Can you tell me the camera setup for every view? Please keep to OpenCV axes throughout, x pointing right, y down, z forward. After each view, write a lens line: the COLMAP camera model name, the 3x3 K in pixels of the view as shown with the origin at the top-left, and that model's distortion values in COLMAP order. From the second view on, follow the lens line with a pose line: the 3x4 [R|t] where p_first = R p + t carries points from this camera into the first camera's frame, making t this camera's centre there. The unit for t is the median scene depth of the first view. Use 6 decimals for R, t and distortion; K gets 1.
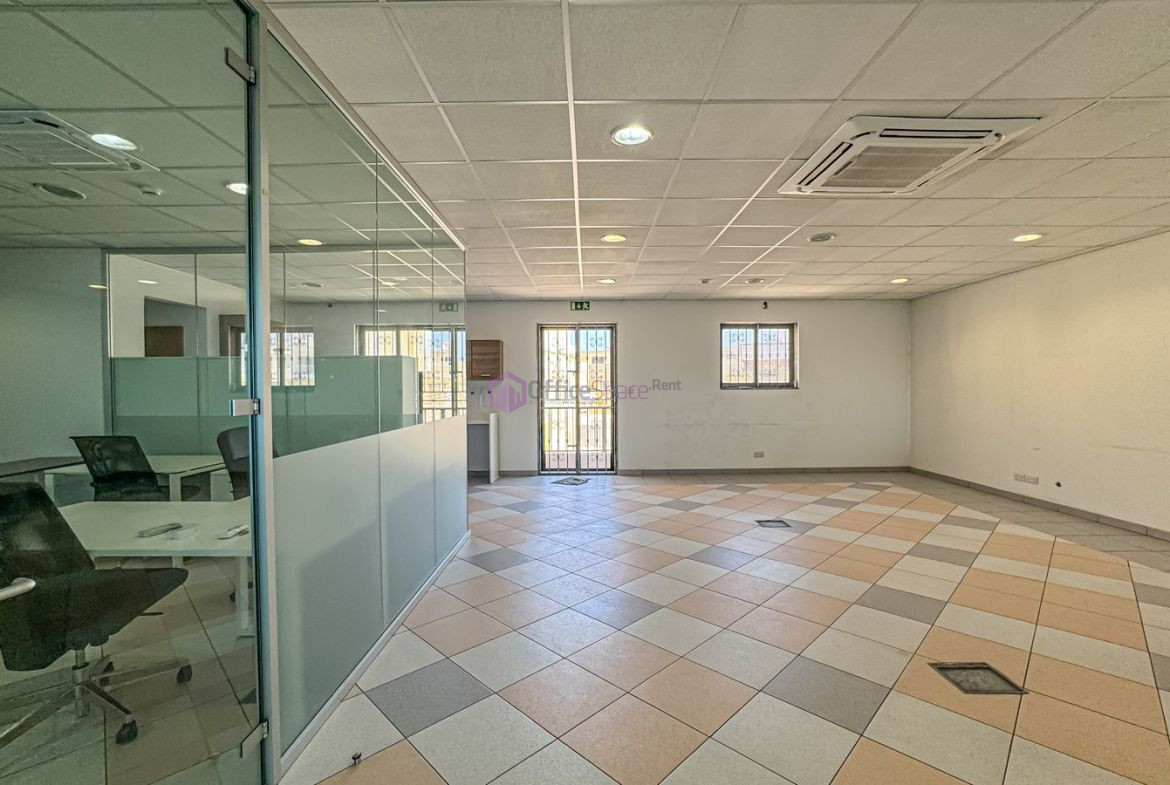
lens RADIAL K [[506.7, 0, 580.0], [0, 506.7, 395.3], [0, 0, 1]] dist [-0.025878, 0.000438]
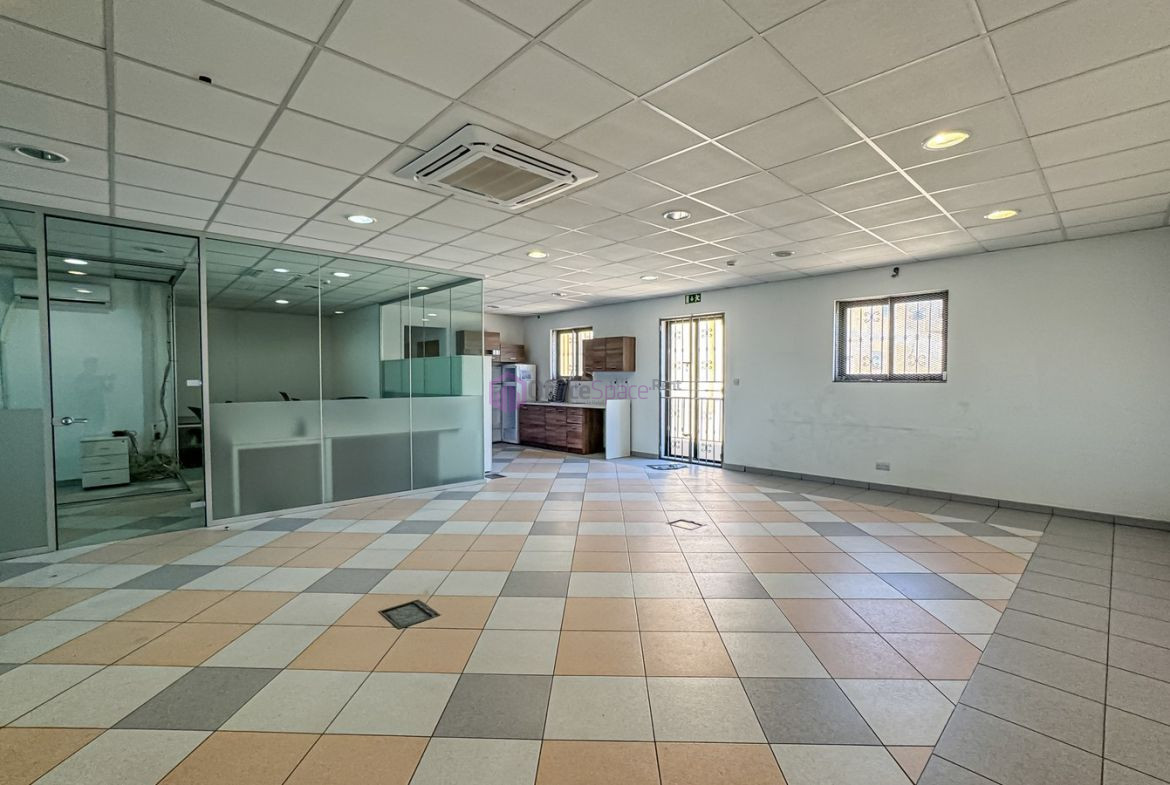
lens RADIAL K [[506.7, 0, 580.0], [0, 506.7, 395.3], [0, 0, 1]] dist [-0.025878, 0.000438]
pose [[0.692373, 0.029791, -0.720924, 0.572604], [-0.016739, 0.999542, 0.025229, -0.003567], [0.721345, -0.005400, 0.692554, 0.127841]]
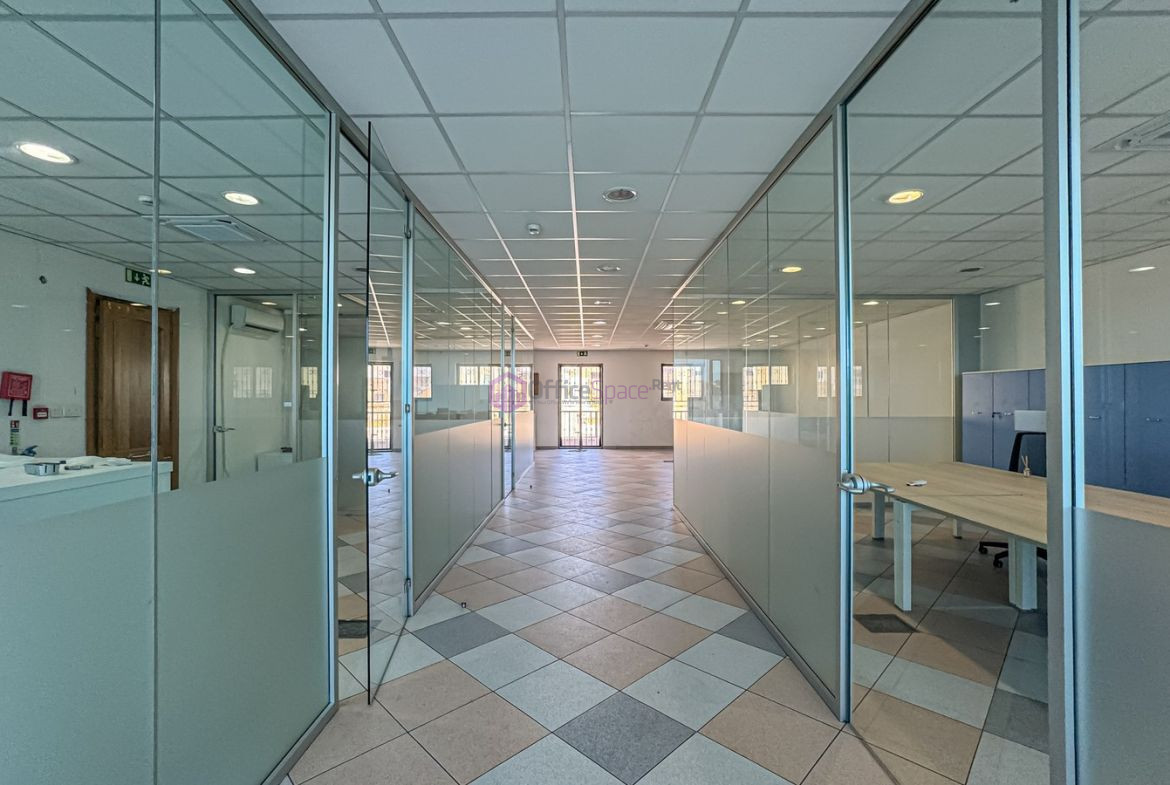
lens RADIAL K [[506.7, 0, 580.0], [0, 506.7, 395.3], [0, 0, 1]] dist [-0.025878, 0.000438]
pose [[0.999933, 0.004324, 0.010703, -0.026426], [-0.004080, 0.999733, -0.022746, 0.010655], [-0.010799, 0.022701, 0.999684, -0.771142]]
